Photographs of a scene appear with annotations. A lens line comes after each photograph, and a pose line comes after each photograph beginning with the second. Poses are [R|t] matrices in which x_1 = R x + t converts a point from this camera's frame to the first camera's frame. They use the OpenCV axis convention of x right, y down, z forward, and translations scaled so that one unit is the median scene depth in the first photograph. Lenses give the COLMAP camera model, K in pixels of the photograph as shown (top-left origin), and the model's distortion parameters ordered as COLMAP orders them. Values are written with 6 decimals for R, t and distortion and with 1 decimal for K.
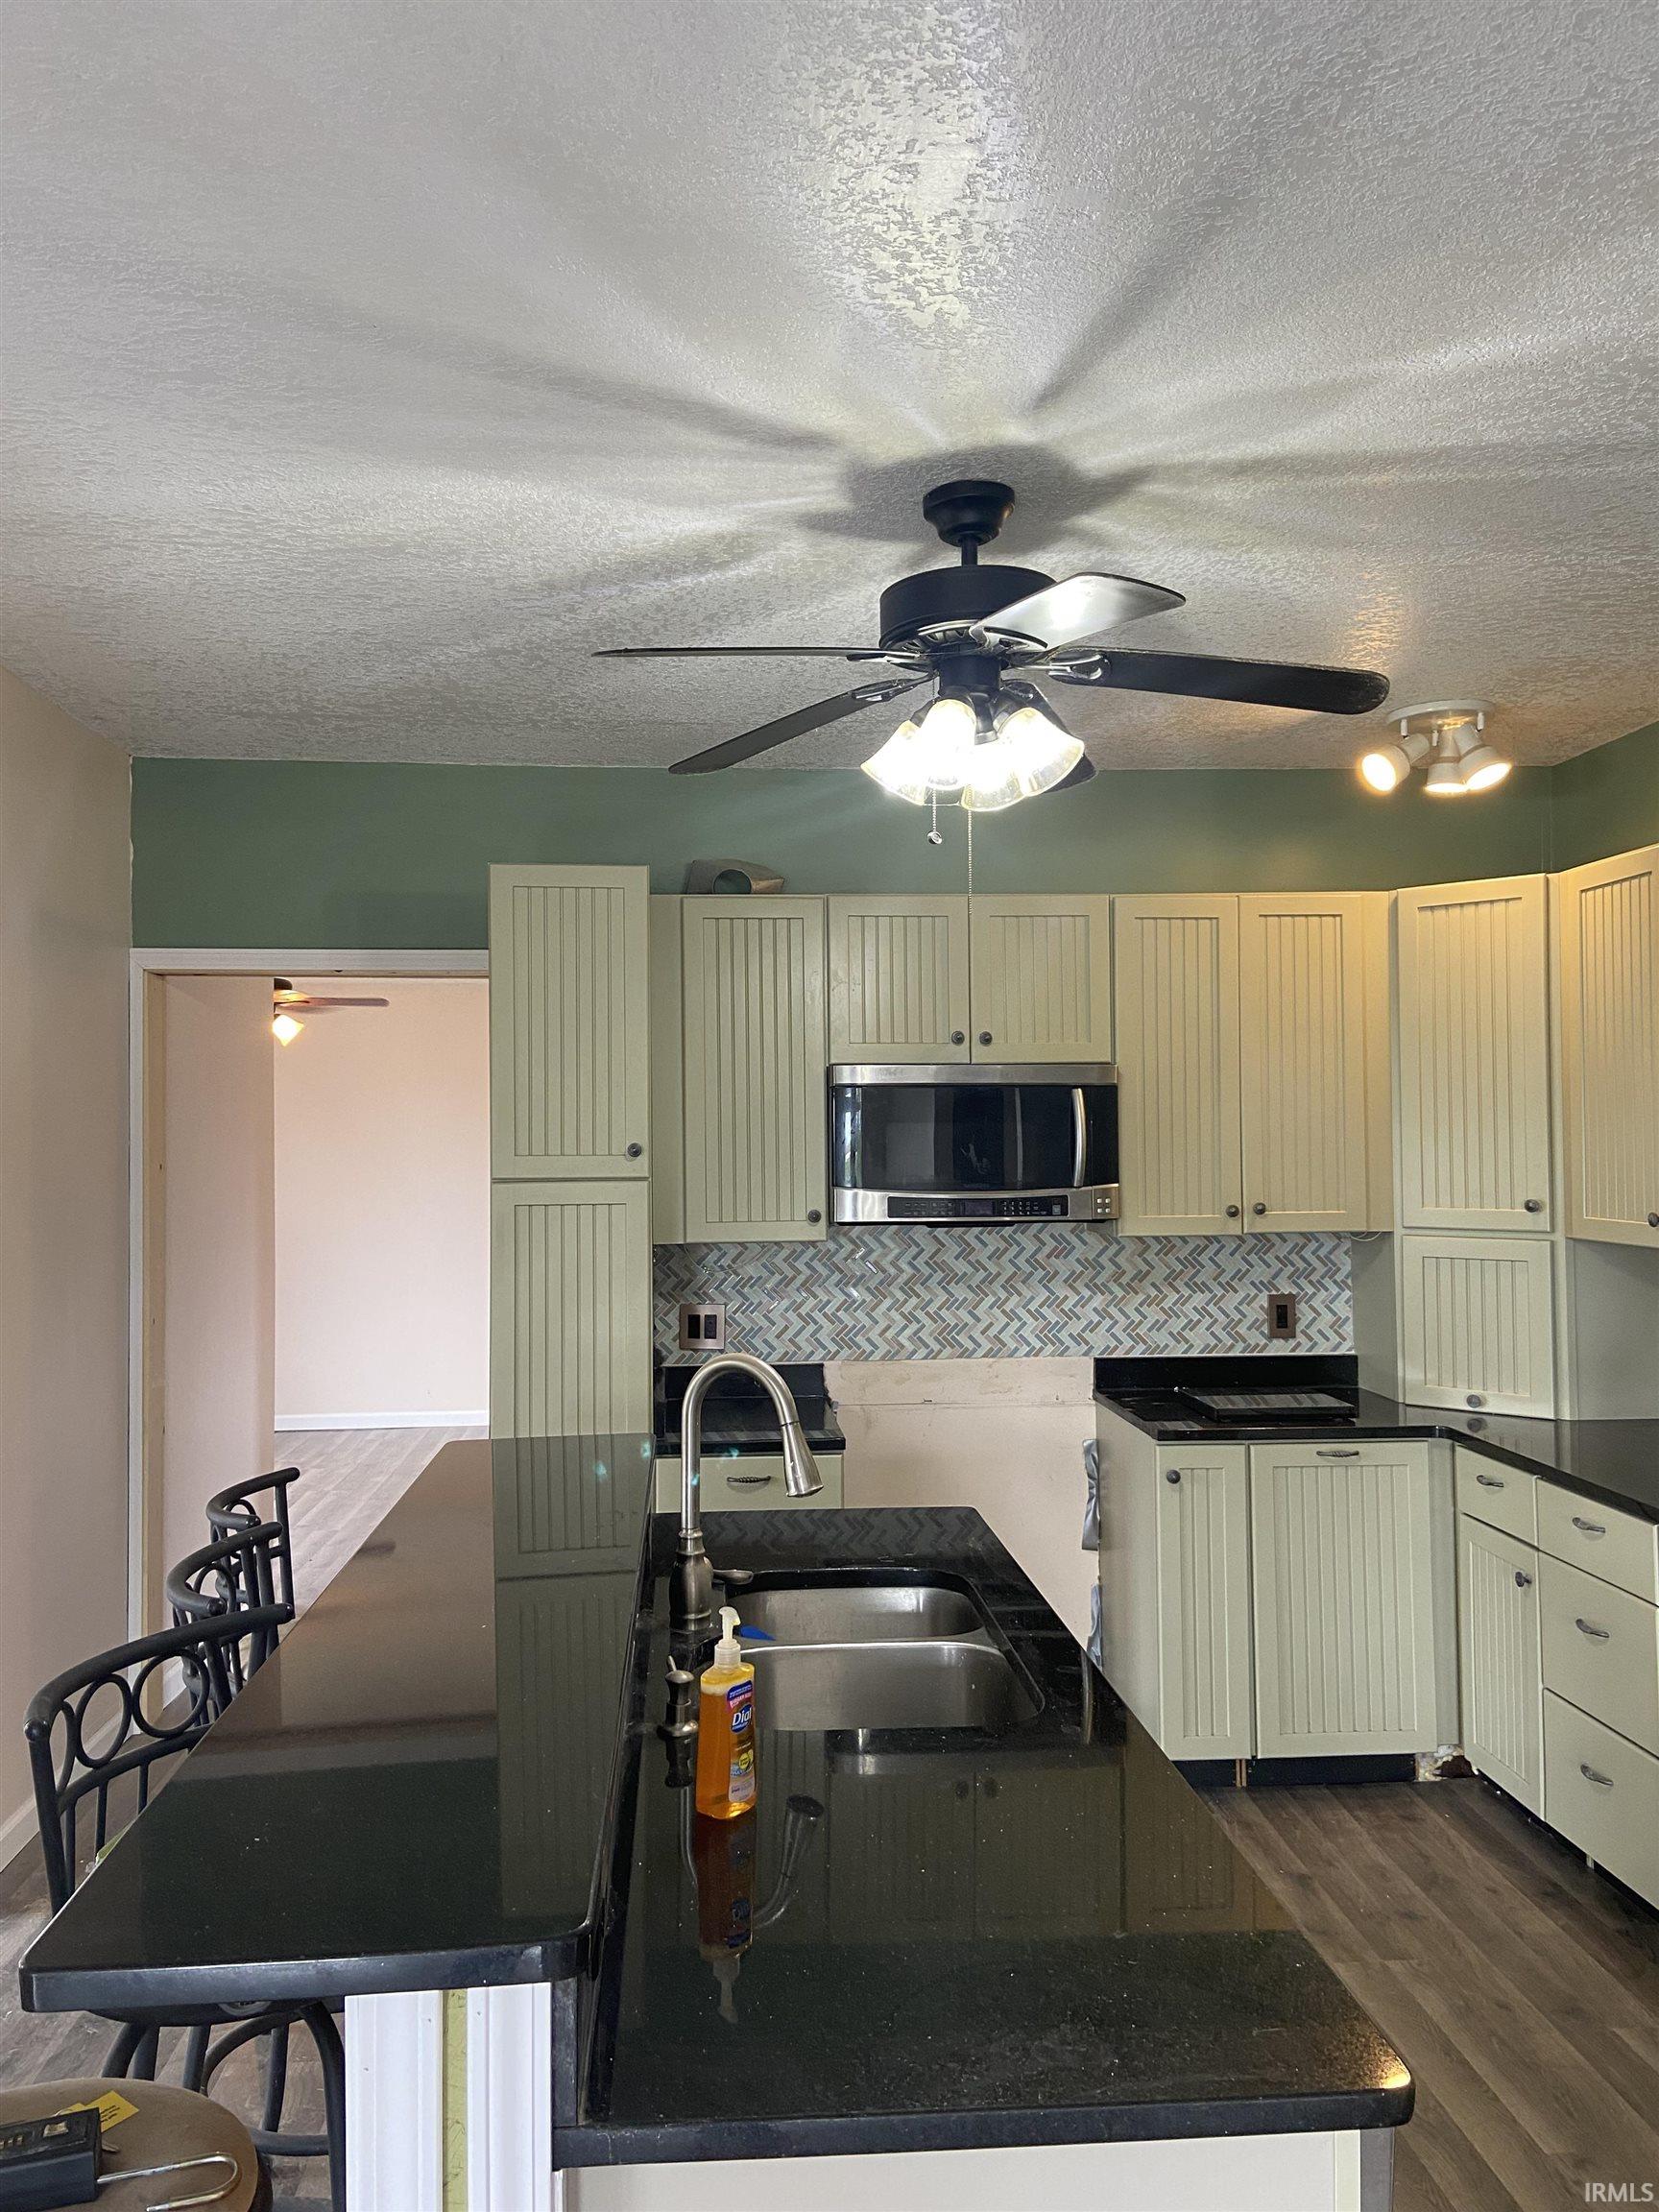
lens RADIAL K [[1641.5, 0, 839.6], [0, 1641.5, 1099.6], [0, 0, 1]] dist [0.119947, -0.146392]
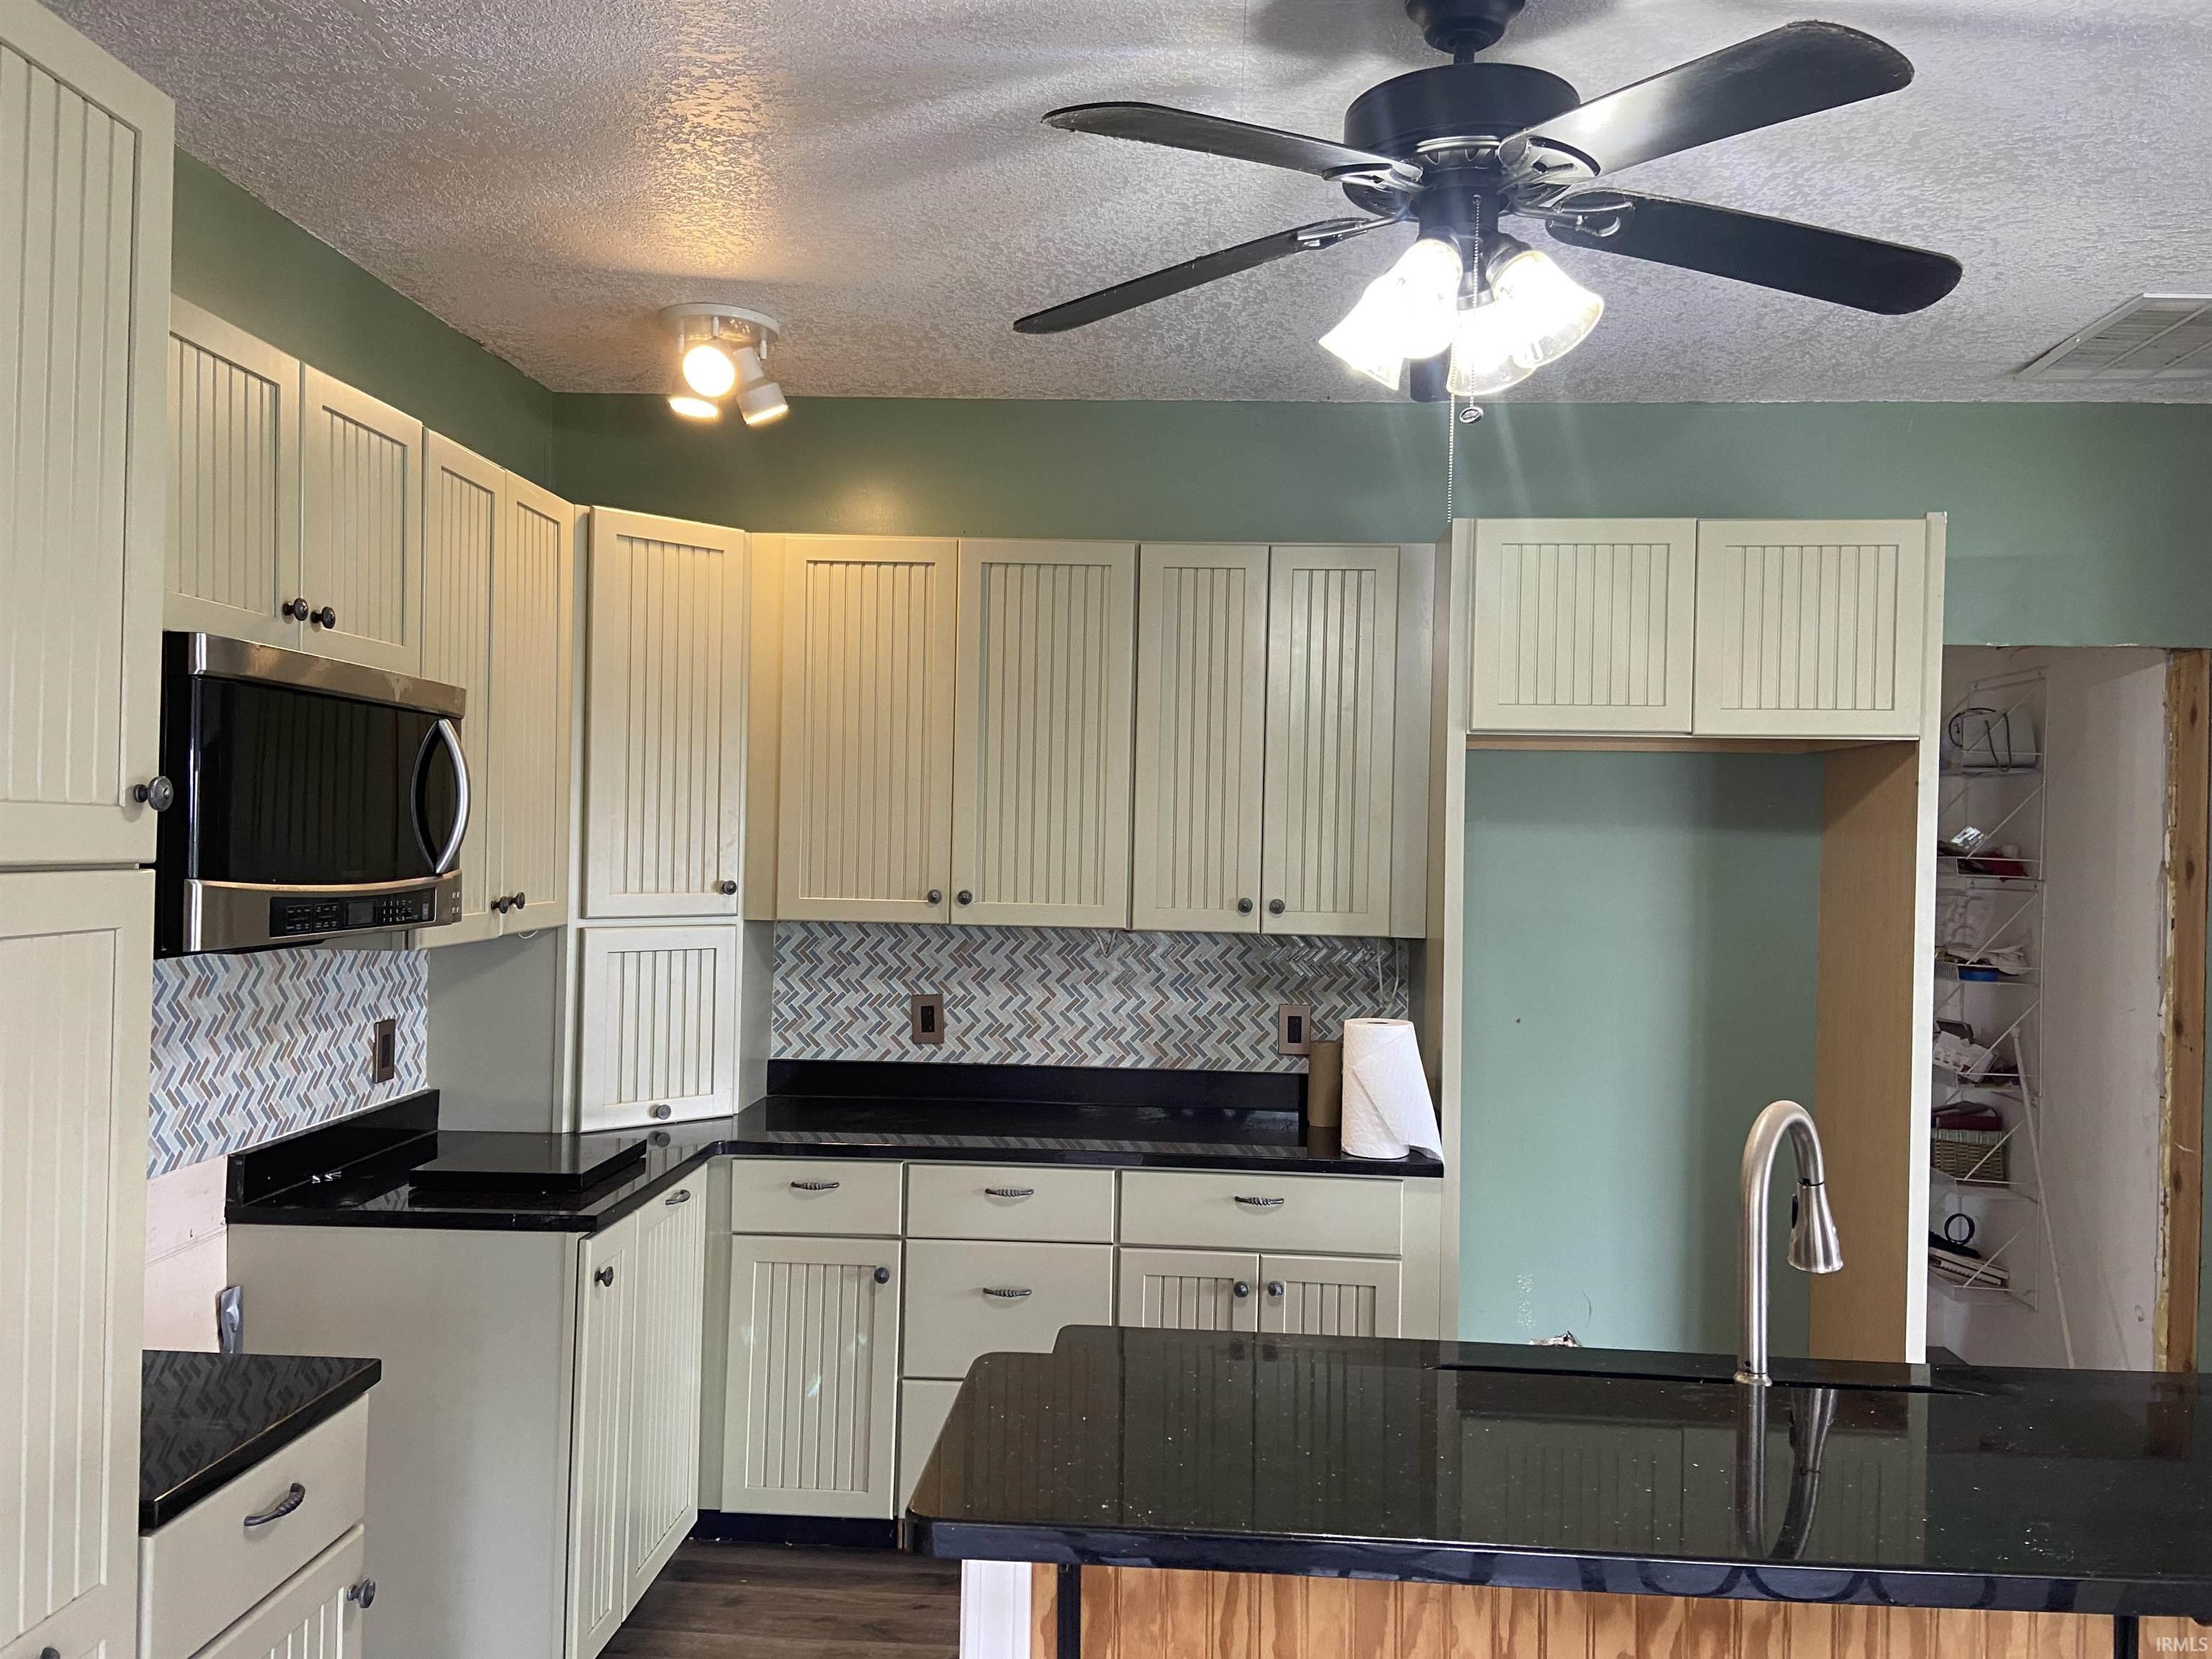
lens RADIAL K [[1641.5, 0, 1106.0], [0, 1641.5, 829.5], [0, 0, 1]] dist [0.119947, -0.146392]
pose [[0.154228, 0.016468, 0.987898, -0.411223], [-0.043998, 0.998984, -0.009784, 0.028111], [-0.987055, -0.041957, 0.154796, 0.589017]]
